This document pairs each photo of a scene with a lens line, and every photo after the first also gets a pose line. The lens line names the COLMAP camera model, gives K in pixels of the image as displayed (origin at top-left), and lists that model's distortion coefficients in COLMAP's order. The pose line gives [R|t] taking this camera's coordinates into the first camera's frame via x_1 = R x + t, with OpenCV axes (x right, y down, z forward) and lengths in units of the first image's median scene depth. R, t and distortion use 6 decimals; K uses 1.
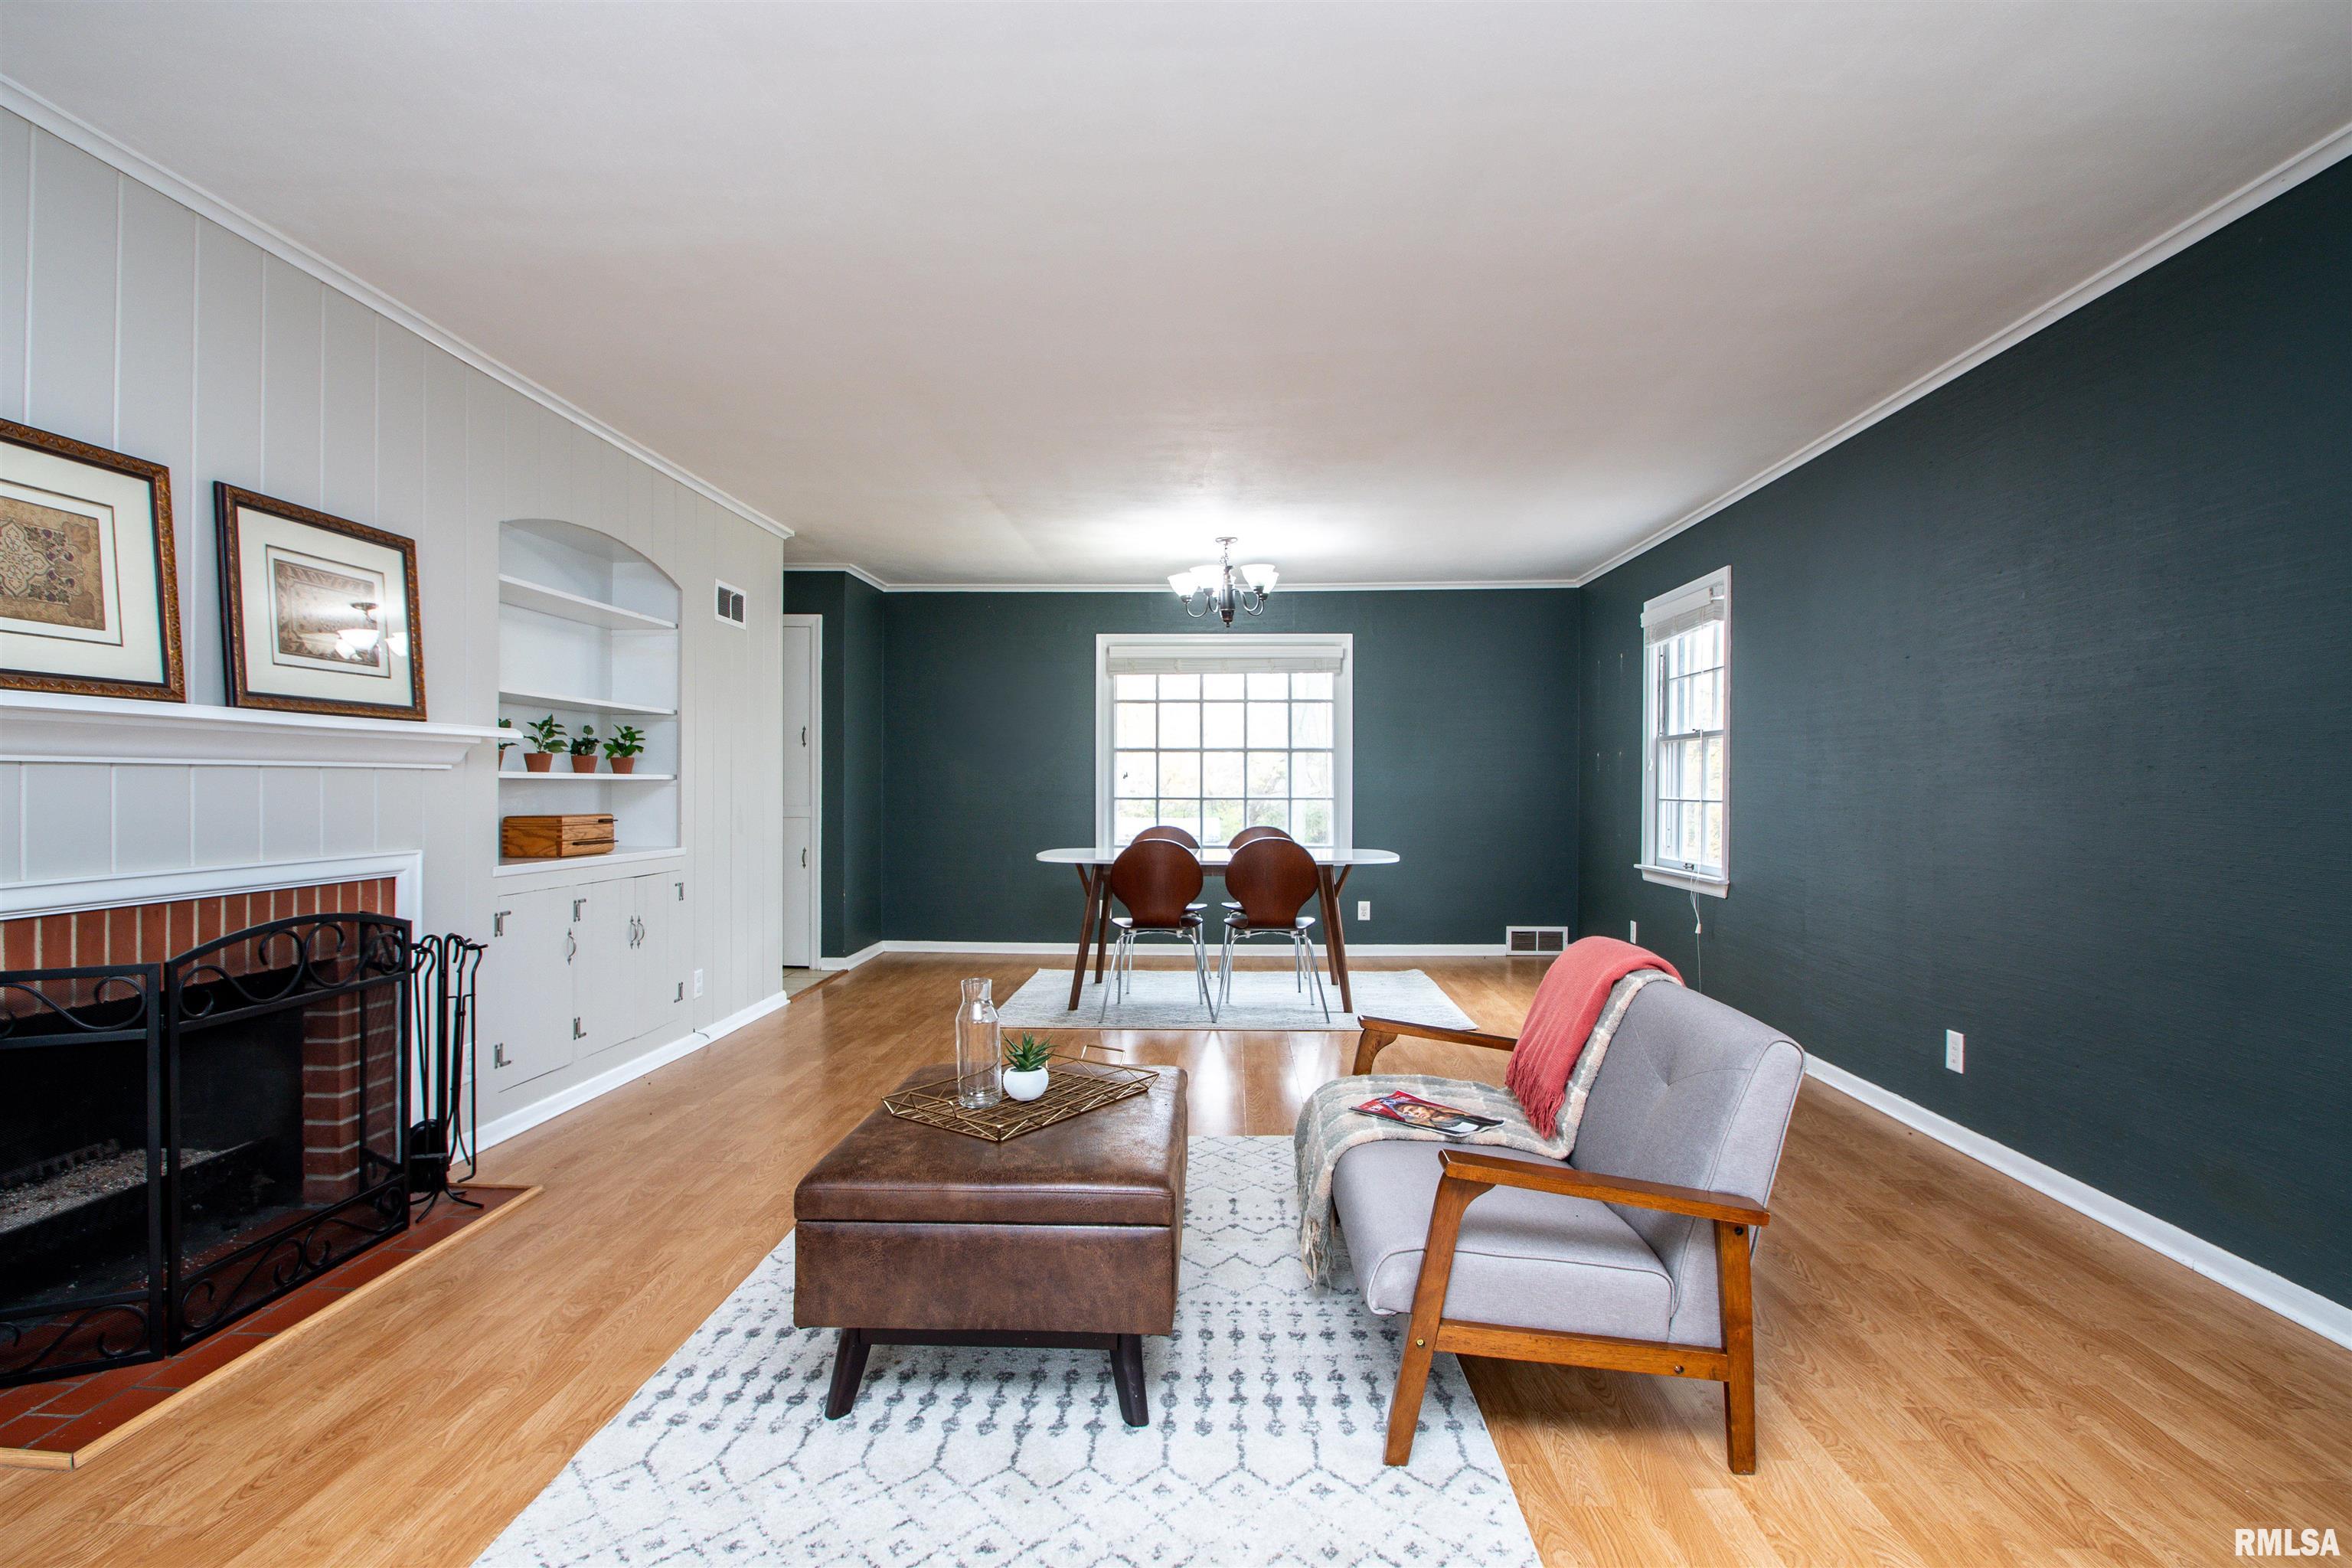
lens RADIAL K [[1130.1, 0, 1183.0], [0, 1130.1, 787.6], [0, 0, 1]] dist [-0.015581, -0.003196]
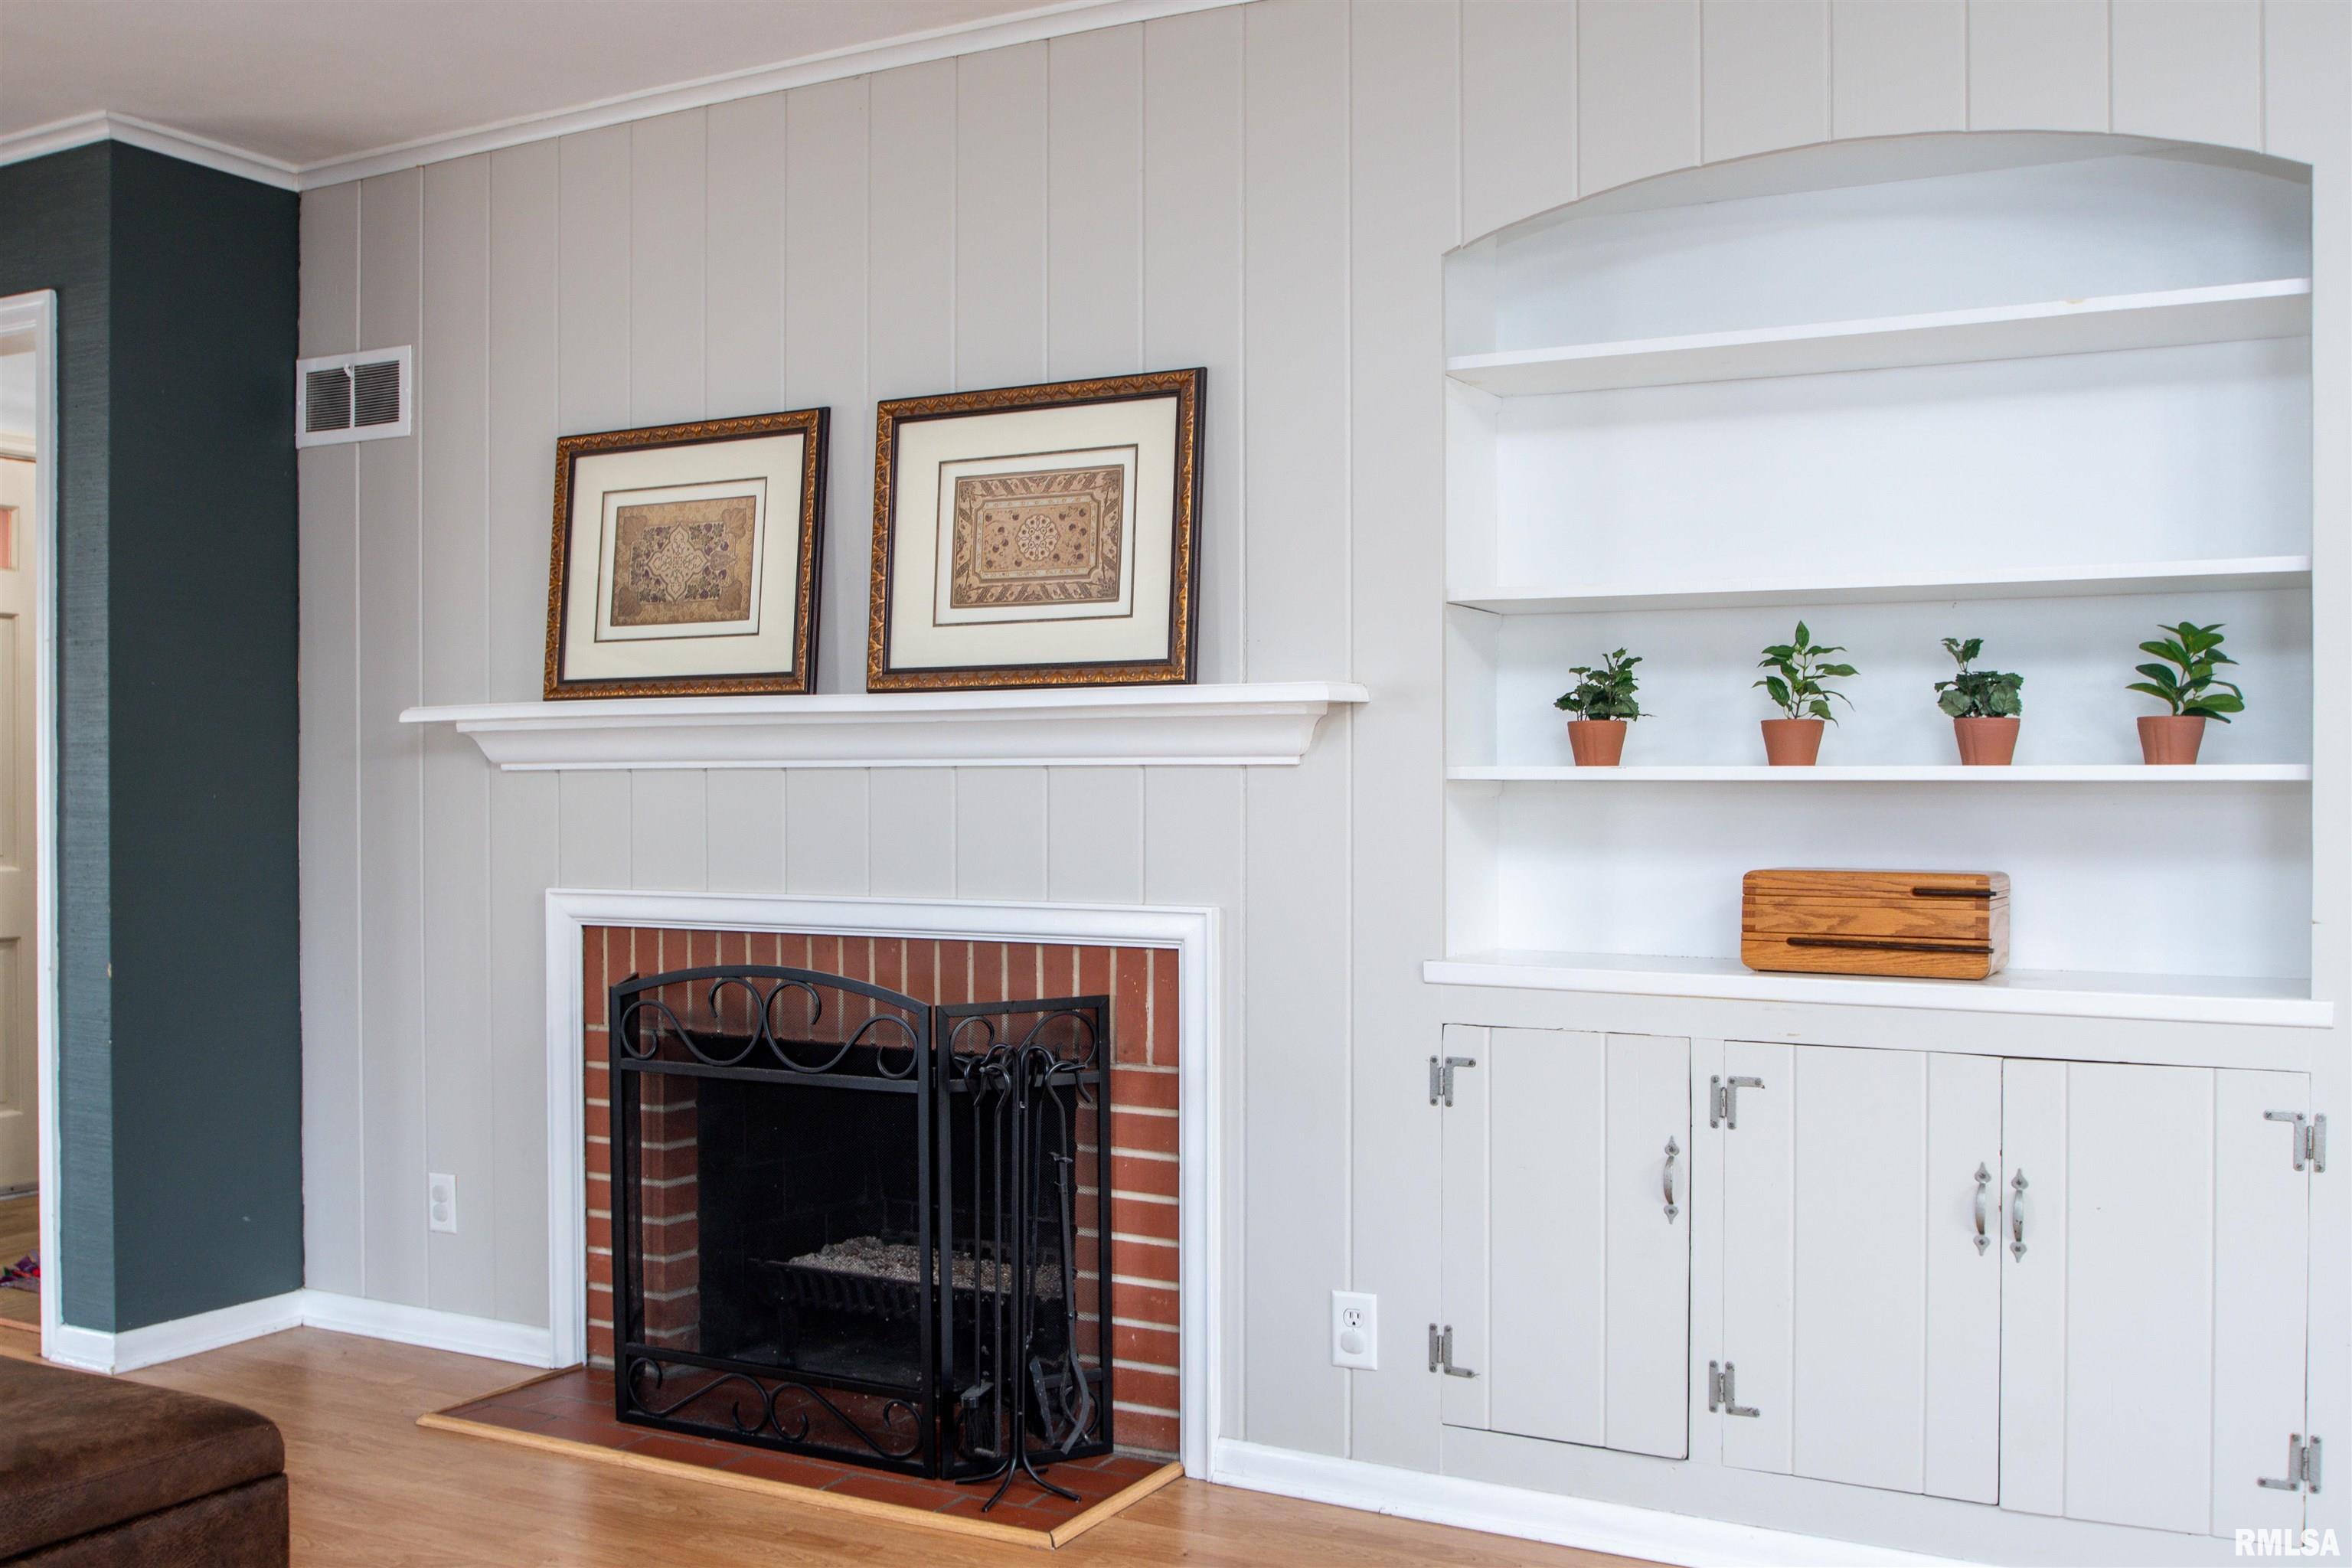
lens RADIAL K [[2157.0, 0, 1176.6], [0, 2157.0, 806.2], [0, 0, 1]] dist [-0.056608, 0.000000]
pose [[-0.425834, 0.002701, -0.904797, 0.173044], [-0.005748, 0.999967, 0.005690, -0.001125], [0.904783, 0.007624, -0.425804, 0.786858]]
